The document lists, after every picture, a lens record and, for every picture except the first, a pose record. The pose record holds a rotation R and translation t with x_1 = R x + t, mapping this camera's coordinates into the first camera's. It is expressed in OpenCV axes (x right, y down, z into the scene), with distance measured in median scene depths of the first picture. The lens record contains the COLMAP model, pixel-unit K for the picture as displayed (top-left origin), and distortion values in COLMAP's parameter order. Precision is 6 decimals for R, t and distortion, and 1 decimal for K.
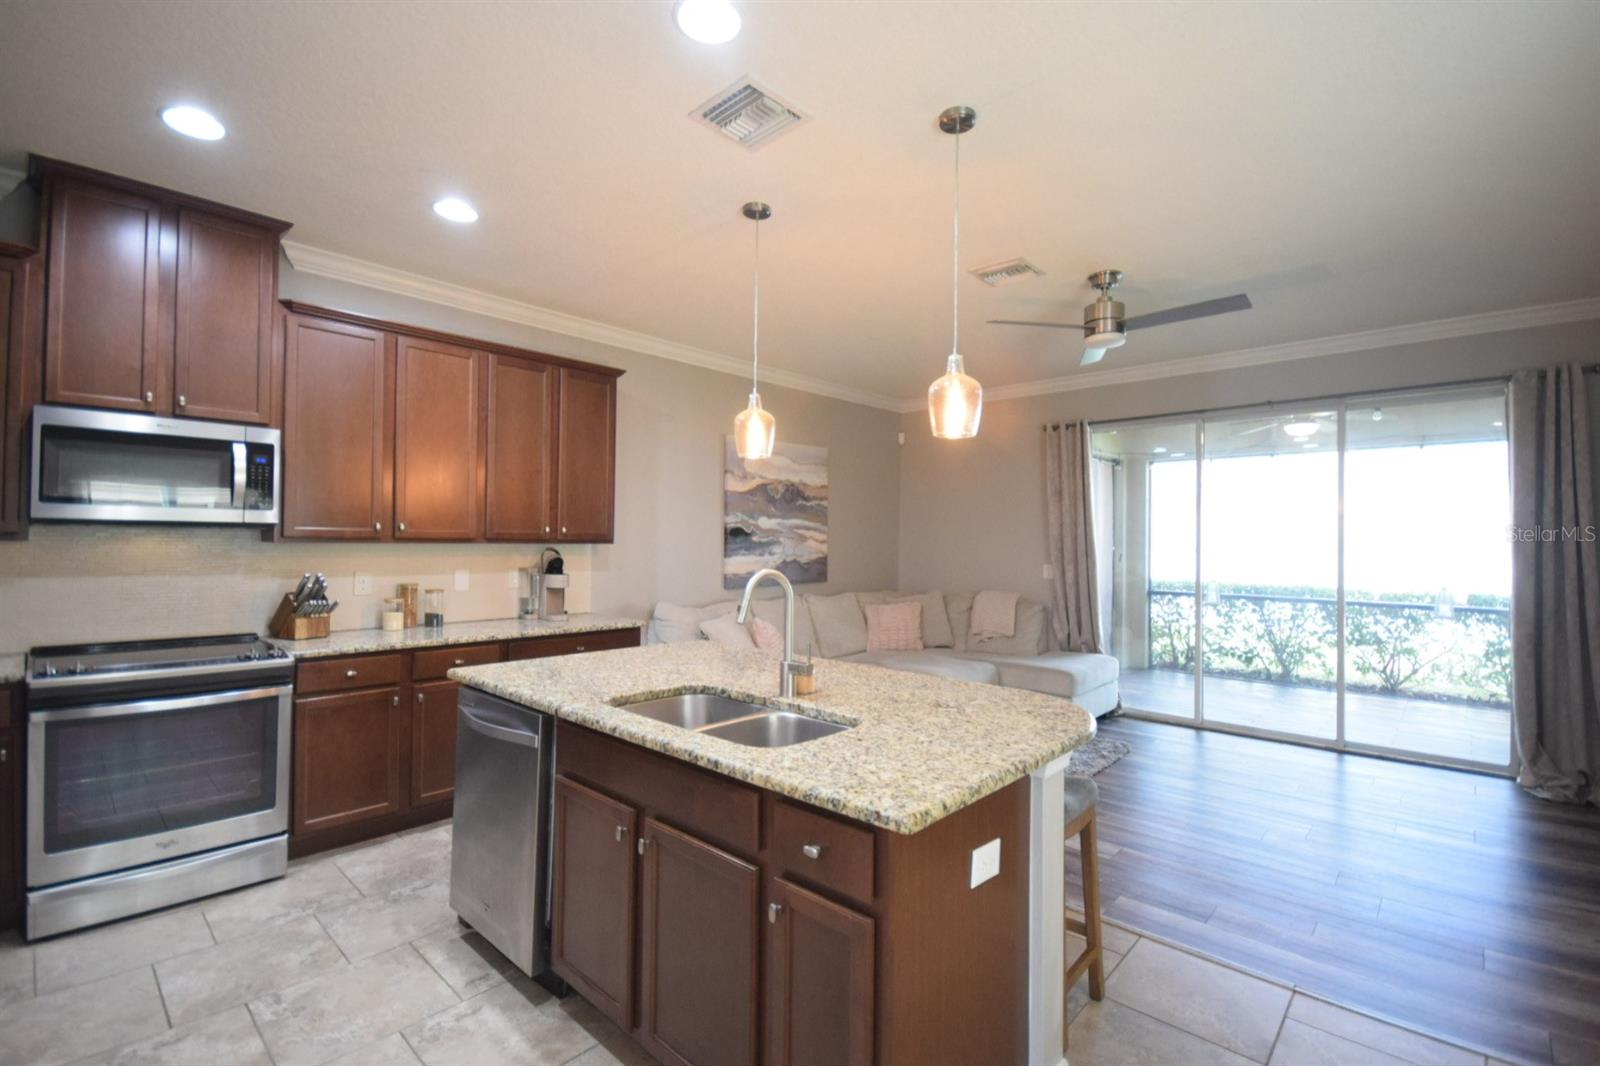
lens RADIAL K [[708.2, 0, 800.8], [0, 708.2, 532.8], [0, 0, 1]] dist [0.007928, -0.010835]
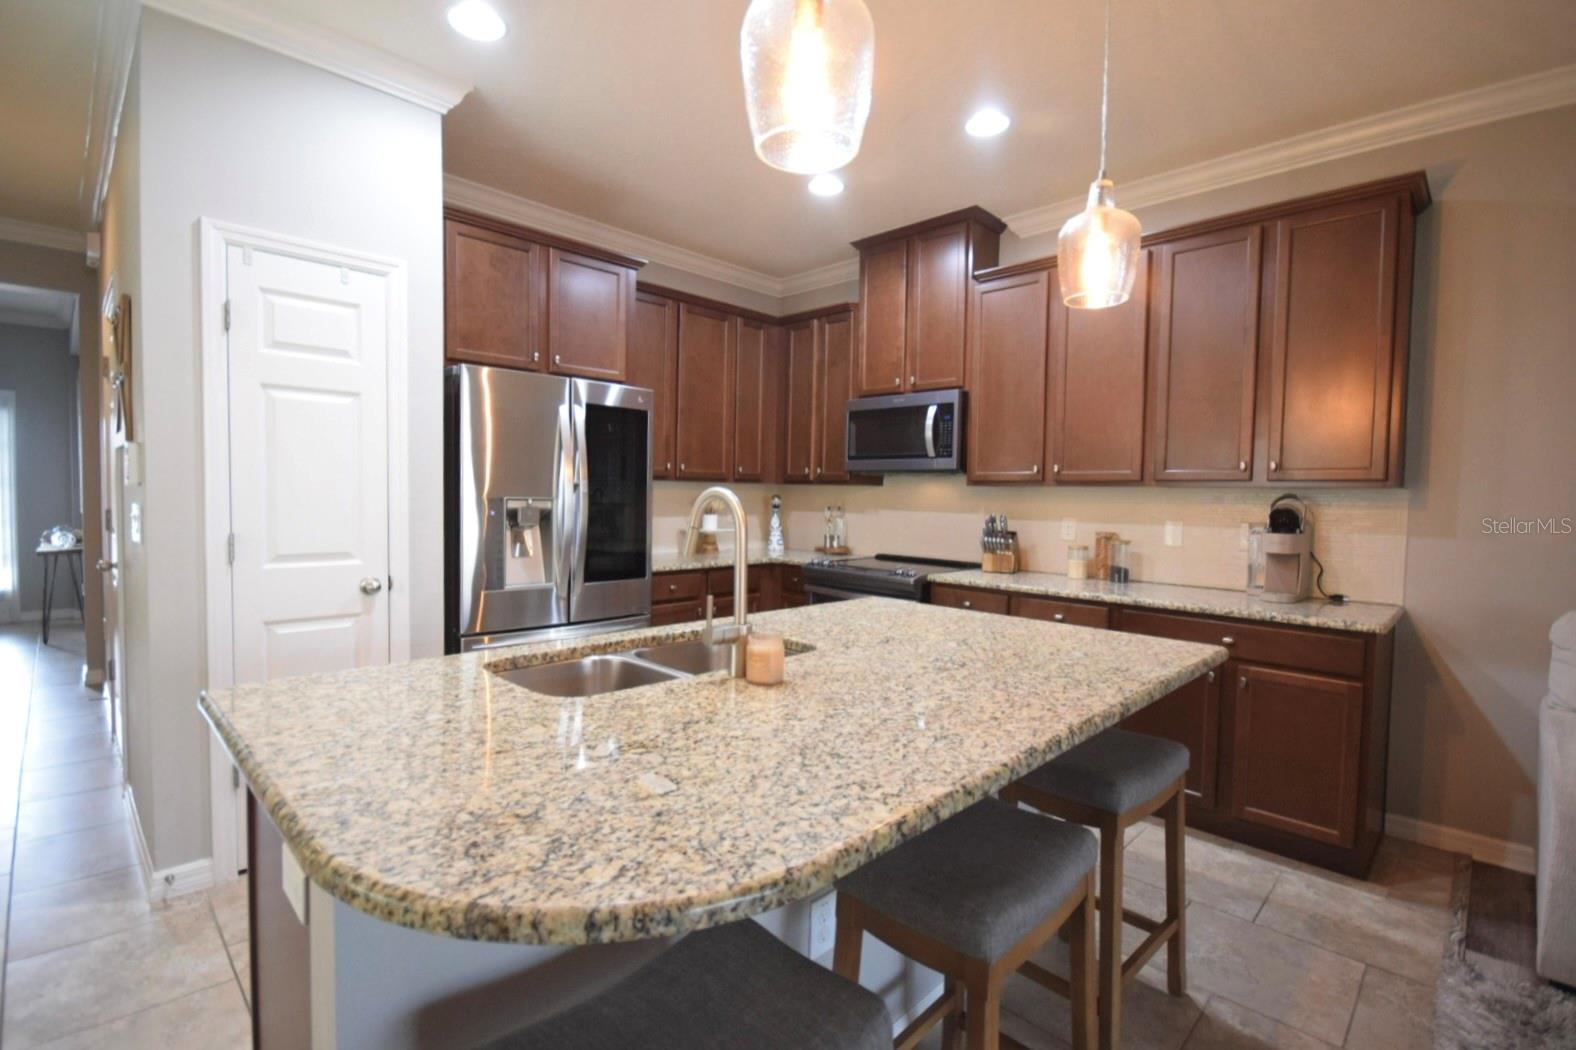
lens RADIAL K [[717.3, 0, 786.4], [0, 717.3, 527.0], [0, 0, 1]] dist [0.003331, -0.008661]
pose [[-0.029552, 0.032890, -0.999022, 0.288496], [-0.008046, 0.999418, 0.033141, 0.028331], [0.999531, 0.009017, -0.029270, 0.462270]]
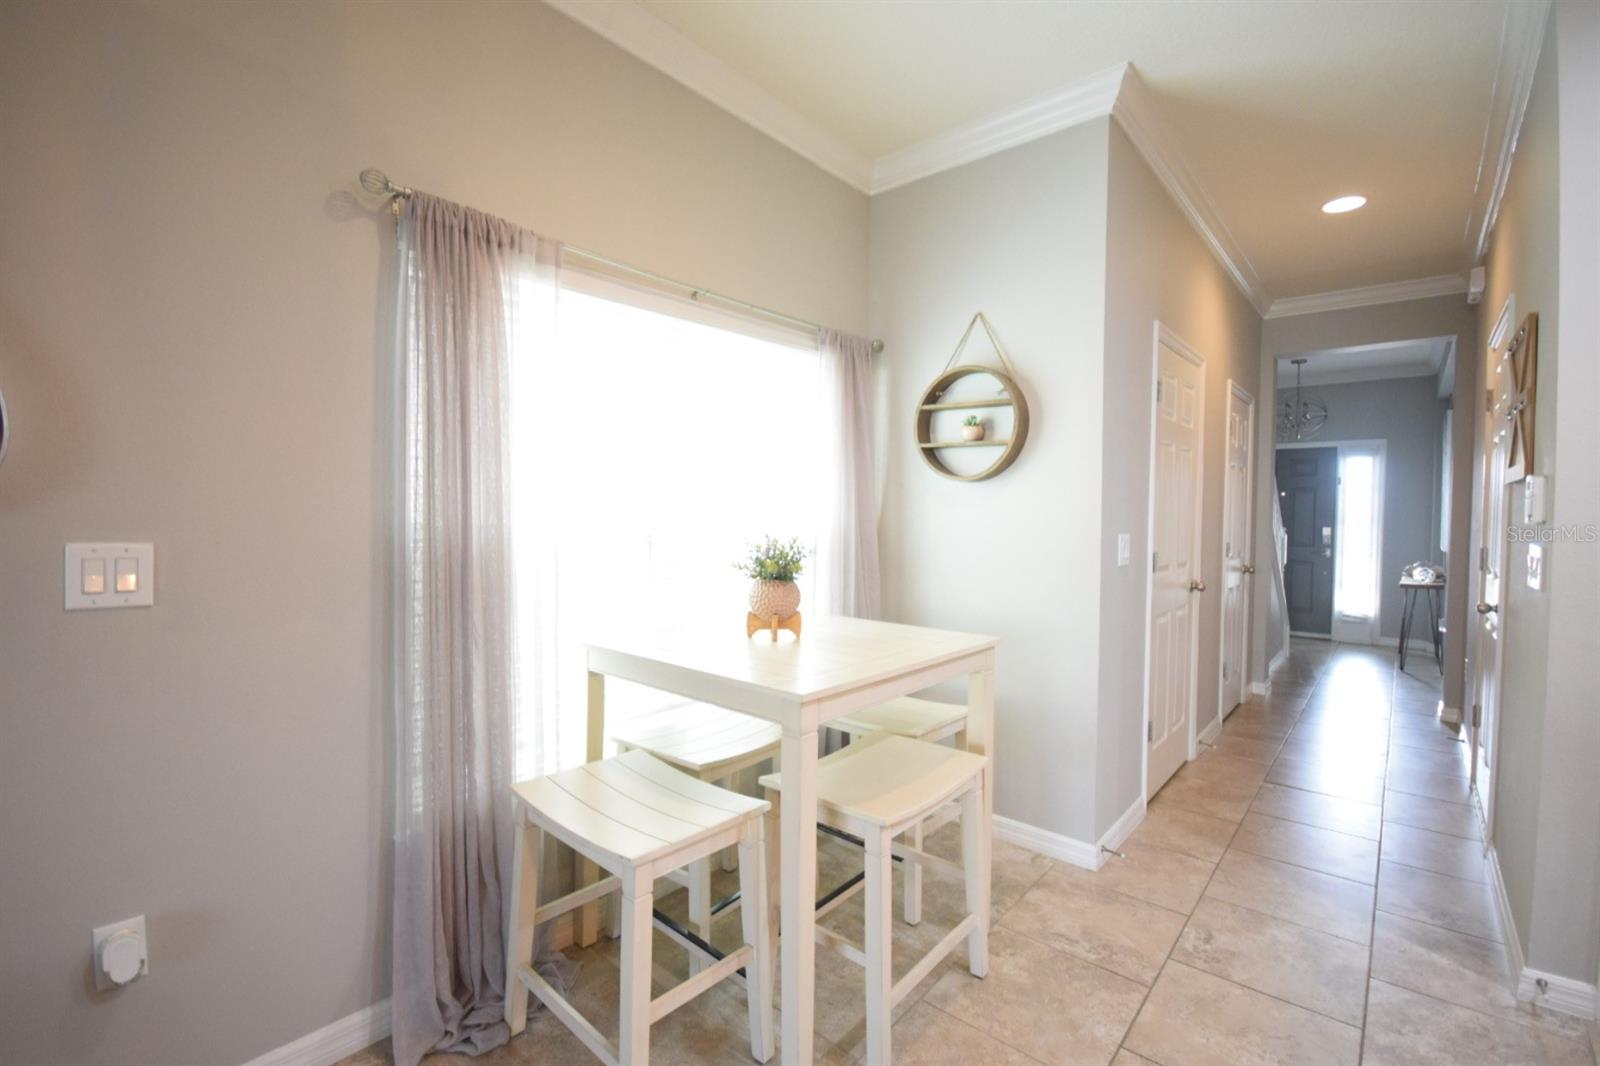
lens RADIAL K [[706.8, 0, 800.6], [0, 706.8, 533.9], [0, 0, 1]] dist [0.021255, -0.020291]
pose [[-0.999027, -0.019928, -0.039348, 0.277439], [-0.020632, 0.999633, 0.017572, 0.027520], [0.038984, 0.018367, -0.999071, 0.421173]]
